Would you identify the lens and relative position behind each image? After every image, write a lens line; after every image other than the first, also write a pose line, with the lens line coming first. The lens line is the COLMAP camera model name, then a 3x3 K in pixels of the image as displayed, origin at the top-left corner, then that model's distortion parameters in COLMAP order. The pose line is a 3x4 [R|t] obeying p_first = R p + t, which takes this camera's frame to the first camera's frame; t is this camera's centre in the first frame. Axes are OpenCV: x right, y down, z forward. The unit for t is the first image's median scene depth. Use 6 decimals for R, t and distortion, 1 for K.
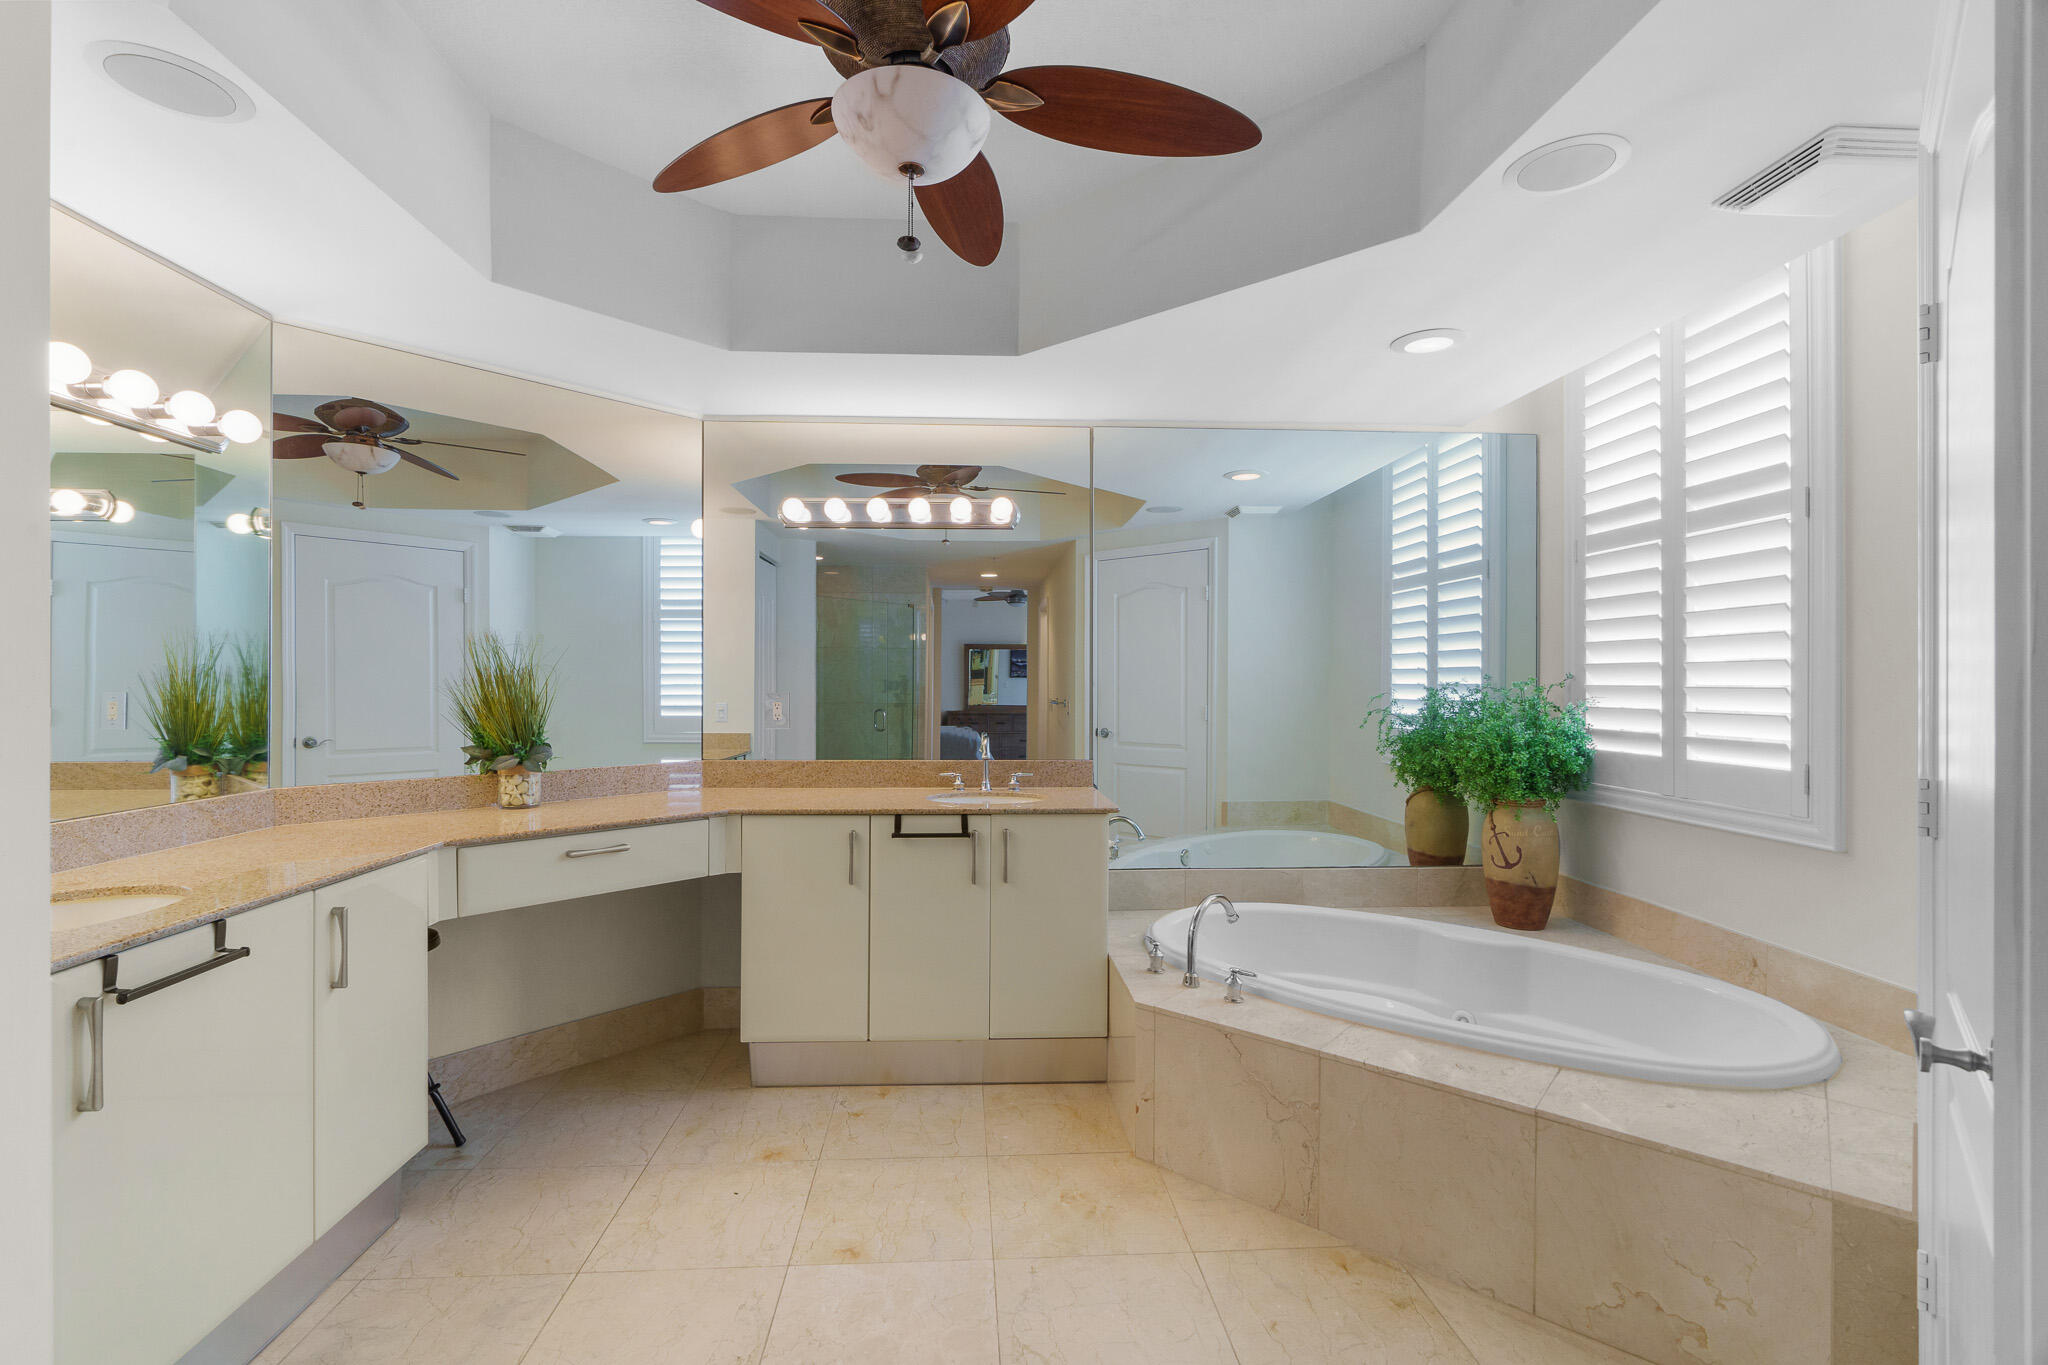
lens RADIAL K [[925.1, 0, 1016.3], [0, 925.1, 679.3], [0, 0, 1]] dist [-0.004038, 0.000338]
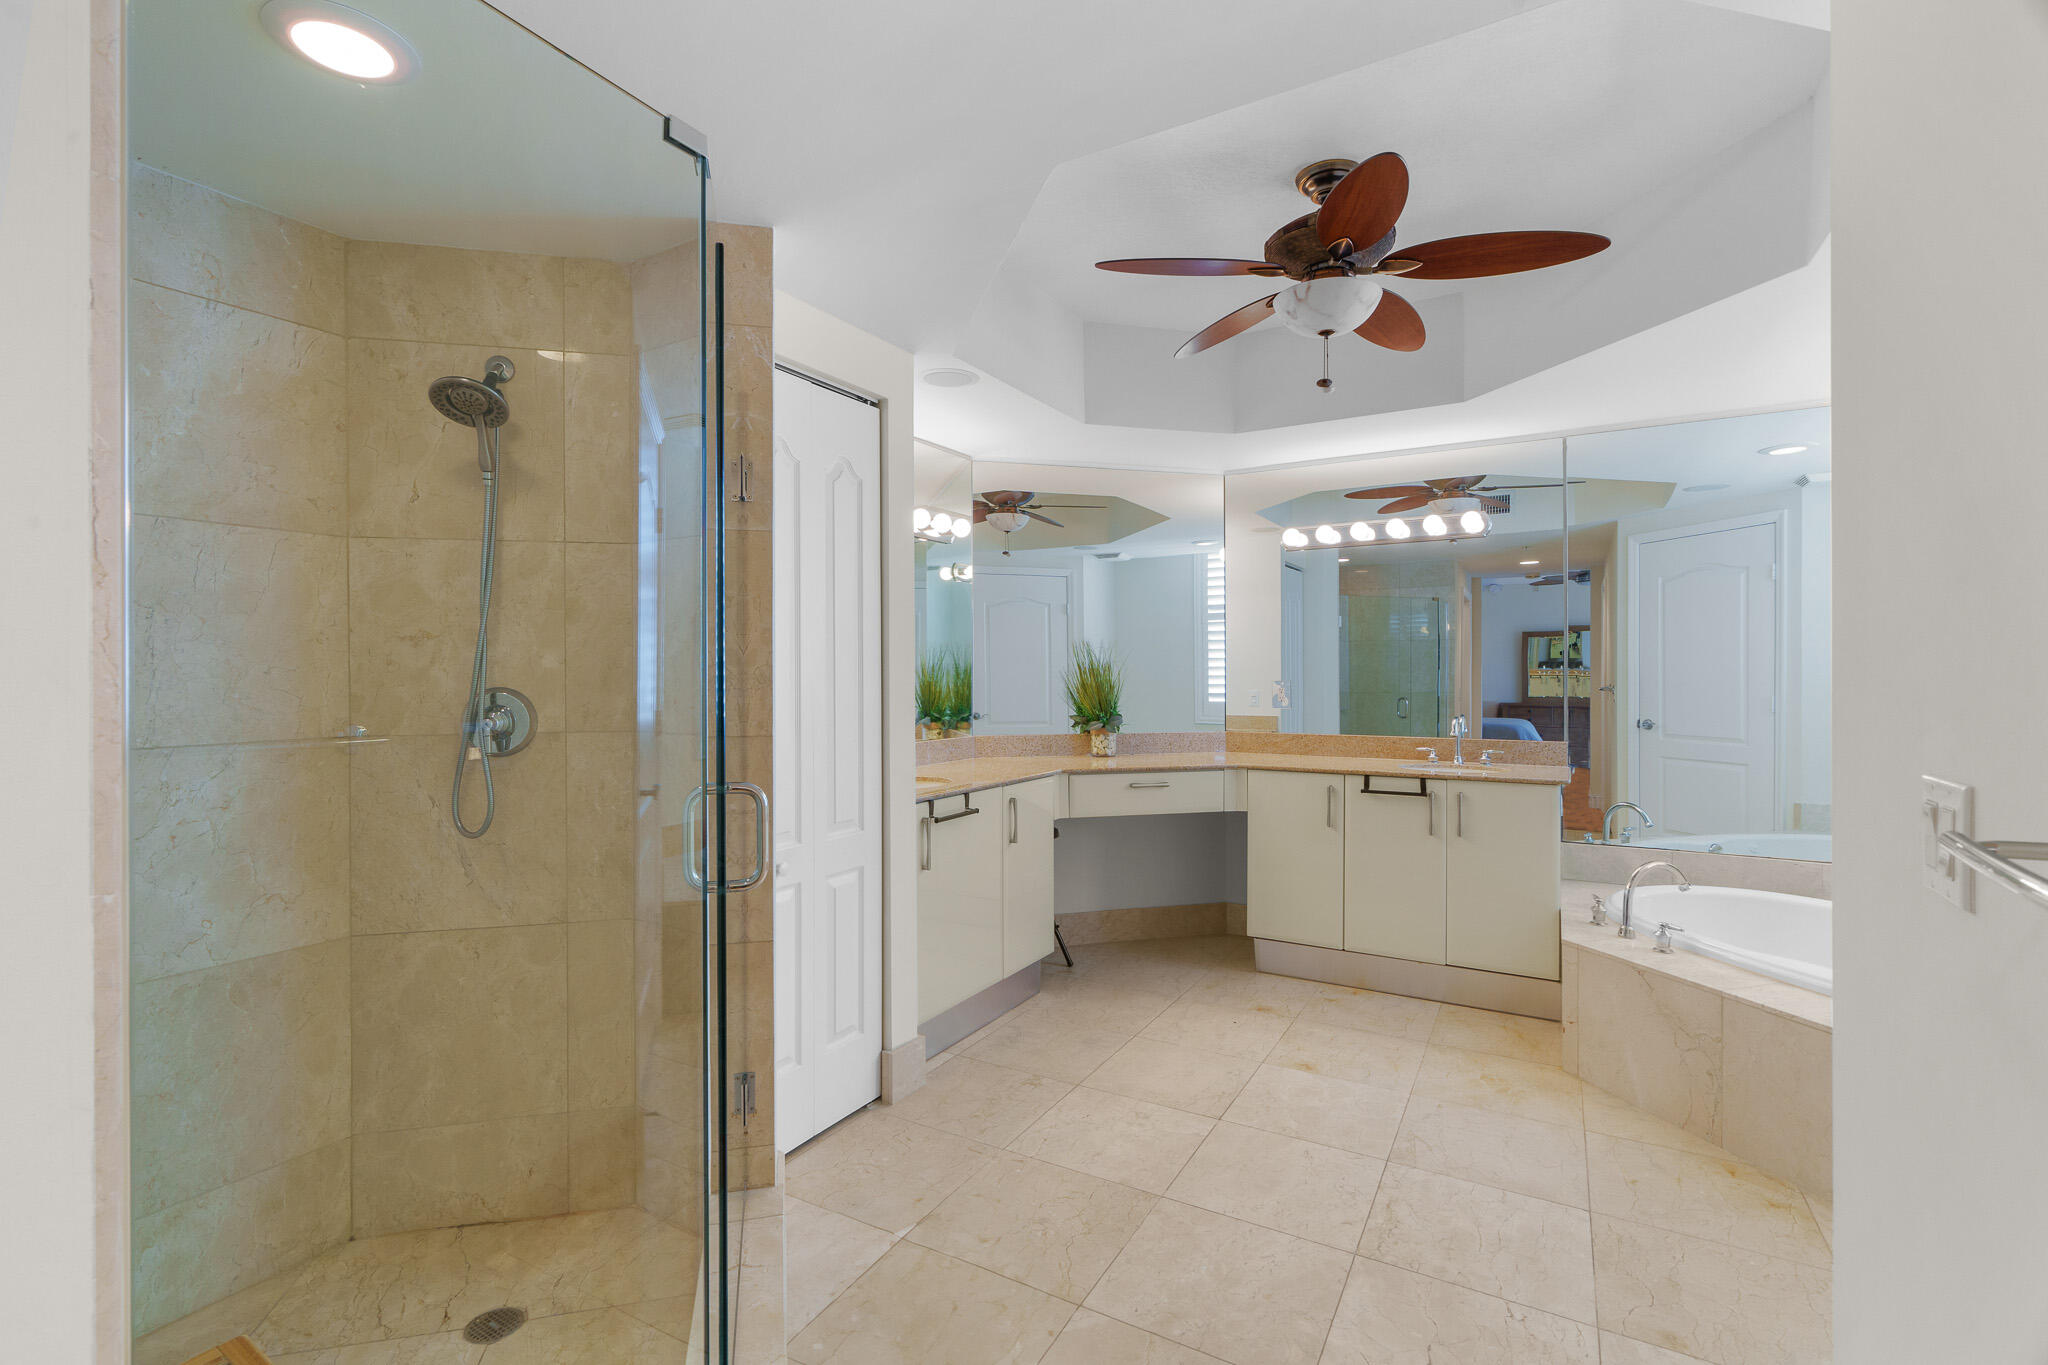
lens RADIAL K [[925.1, 0, 1013.8], [0, 925.1, 678.2], [0, 0, 1]] dist [-0.004038, 0.000338]
pose [[0.829270, -0.001940, -0.558845, 0.180550], [0.006175, 0.999965, 0.005693, 0.002475], [0.558814, -0.008172, 0.829253, -0.323451]]
